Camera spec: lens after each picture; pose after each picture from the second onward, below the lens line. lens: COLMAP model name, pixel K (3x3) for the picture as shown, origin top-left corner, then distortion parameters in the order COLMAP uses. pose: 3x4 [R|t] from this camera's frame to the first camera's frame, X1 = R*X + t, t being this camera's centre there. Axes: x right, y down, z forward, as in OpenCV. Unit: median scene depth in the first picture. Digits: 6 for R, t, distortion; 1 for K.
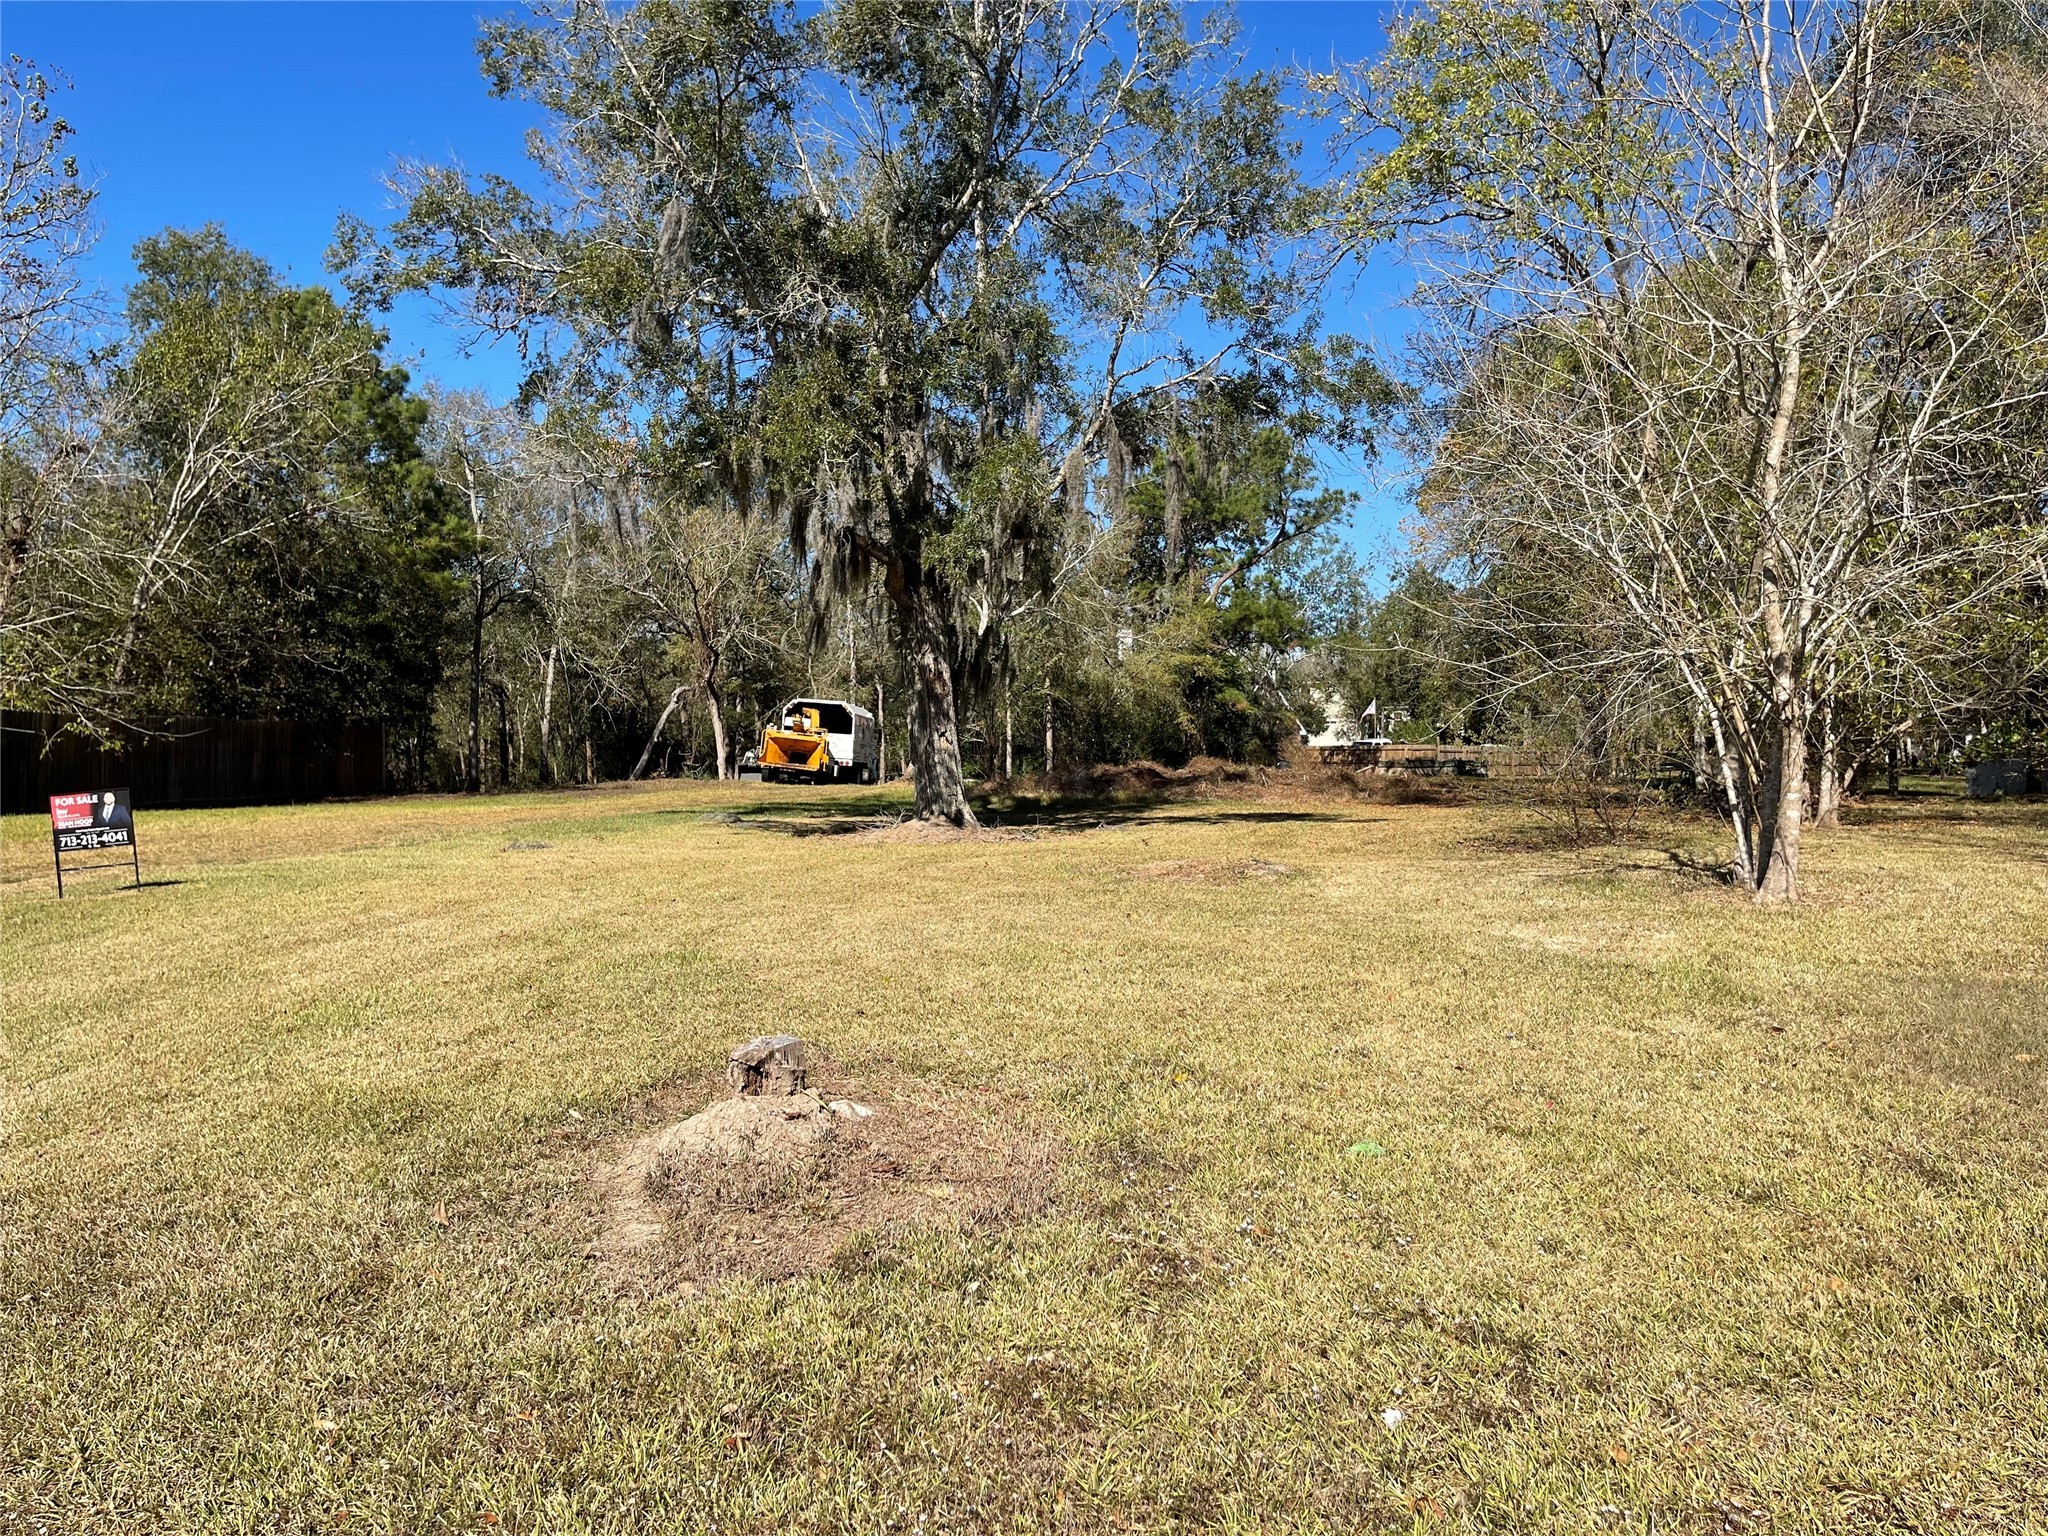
lens RADIAL K [[1482.2, 0, 1024.0], [0, 1482.2, 768.0], [0, 0, 1]] dist [0.011917, 0.005108]
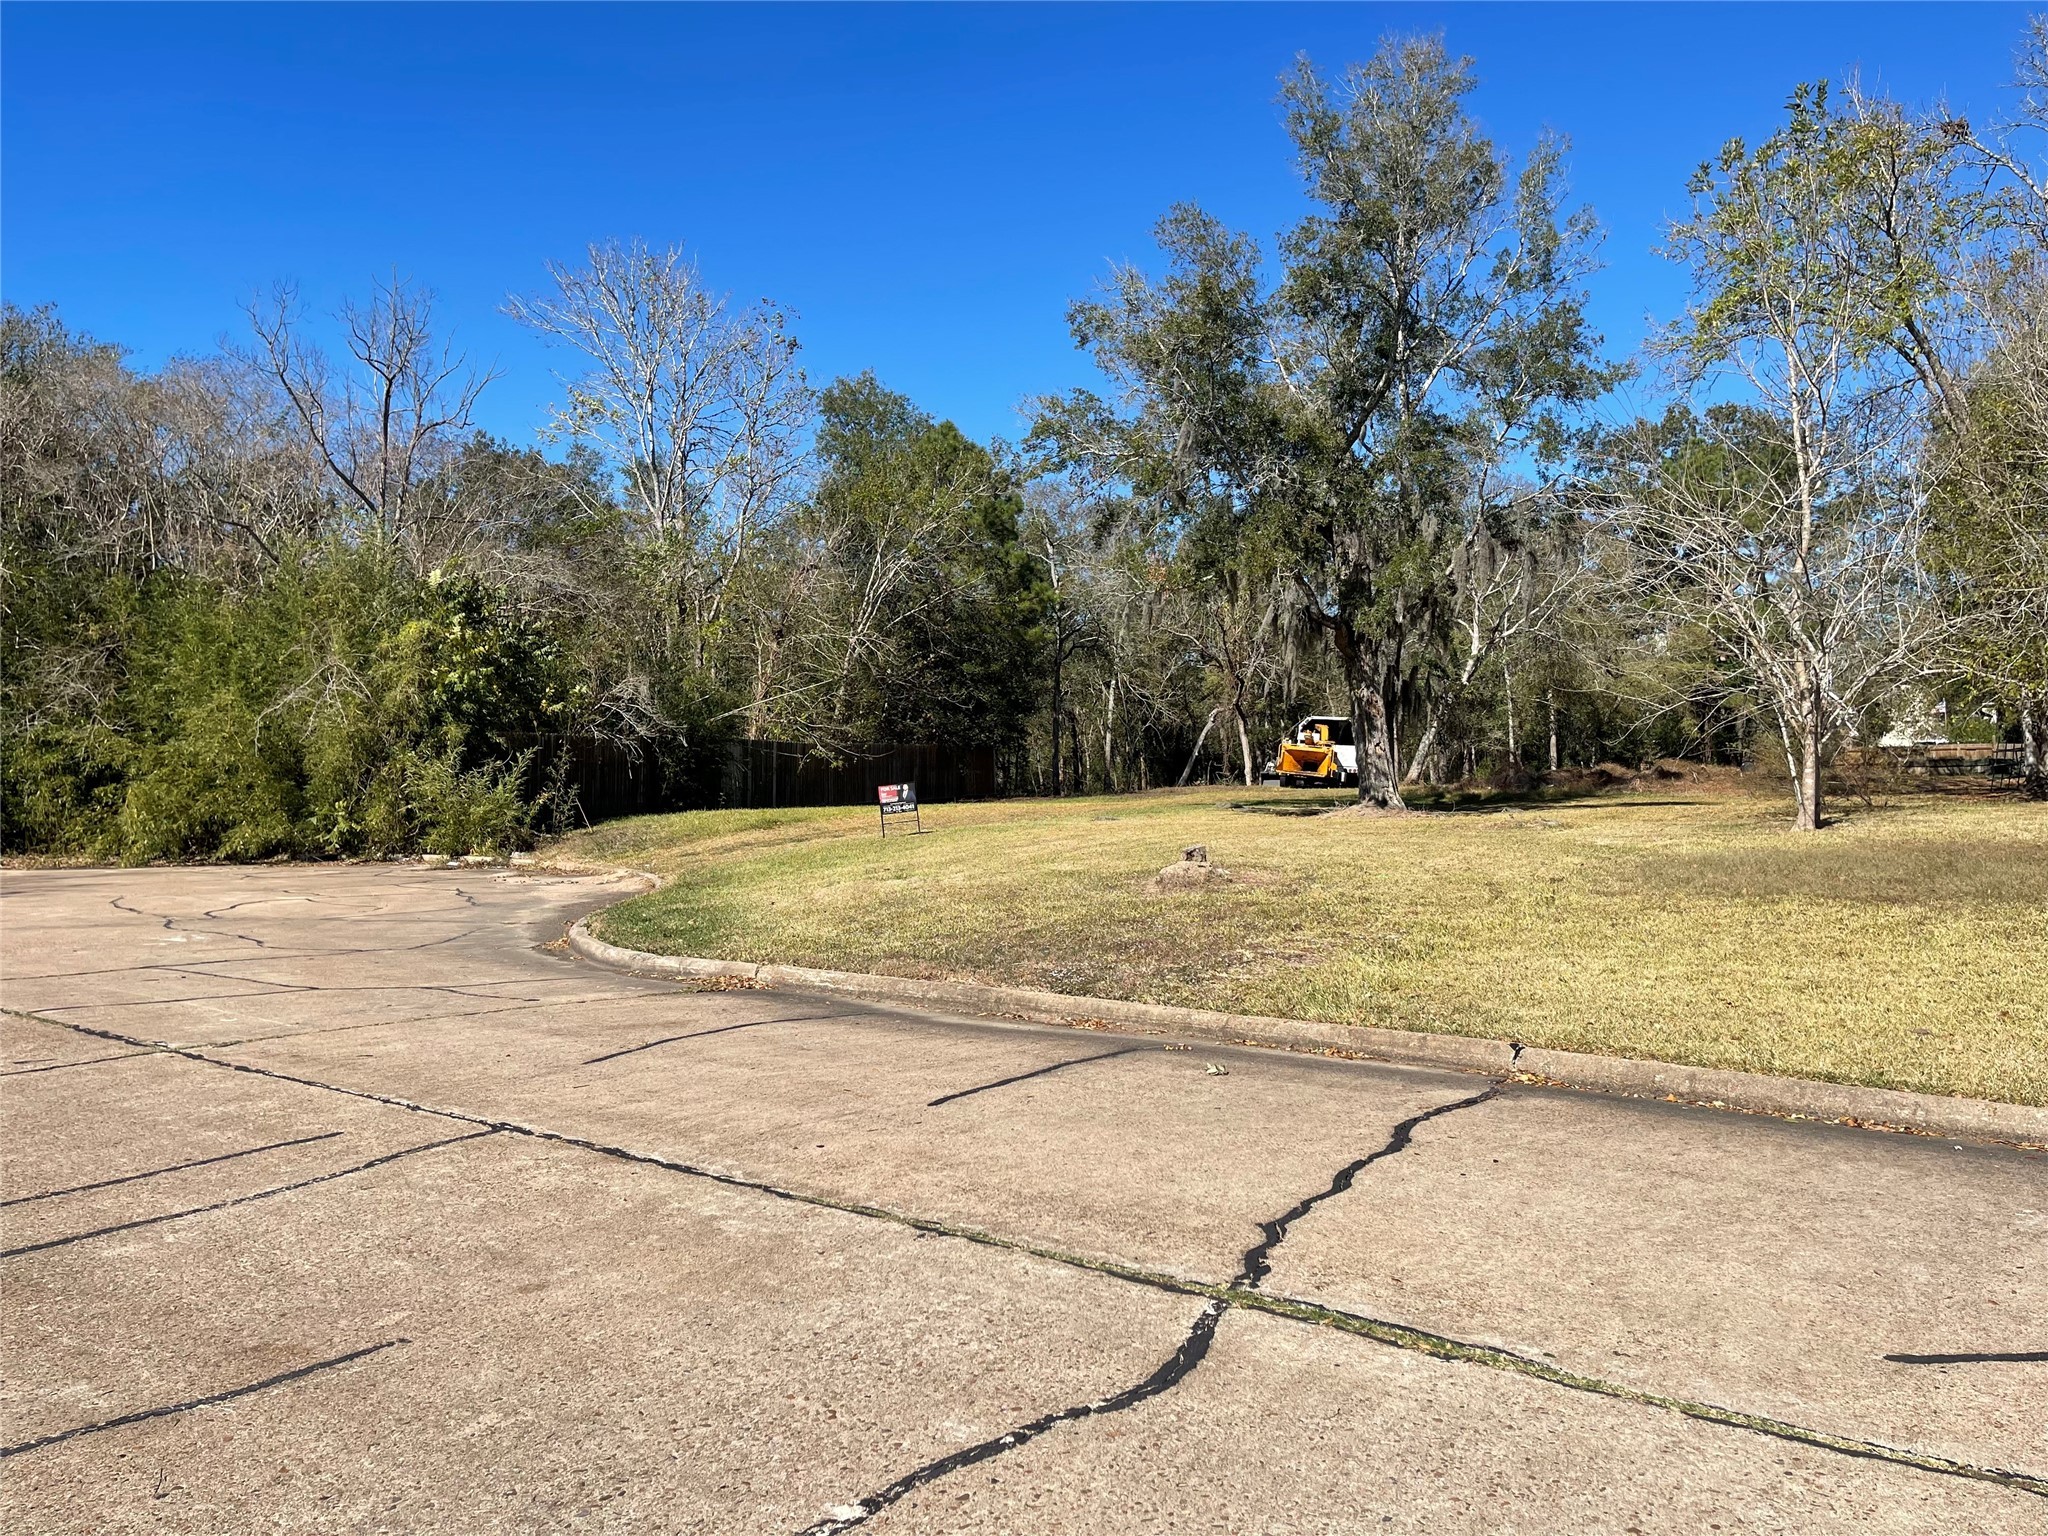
lens RADIAL K [[1478.0, 0, 1138.0], [0, 1478.0, 773.8], [0, 0, 1]] dist [0.081136, 0.000192]
pose [[0.958285, -0.015014, -0.285419, 0.055341], [0.013869, 0.999886, -0.006033, 0.004476], [0.285477, 0.001823, 0.958384, -0.184756]]
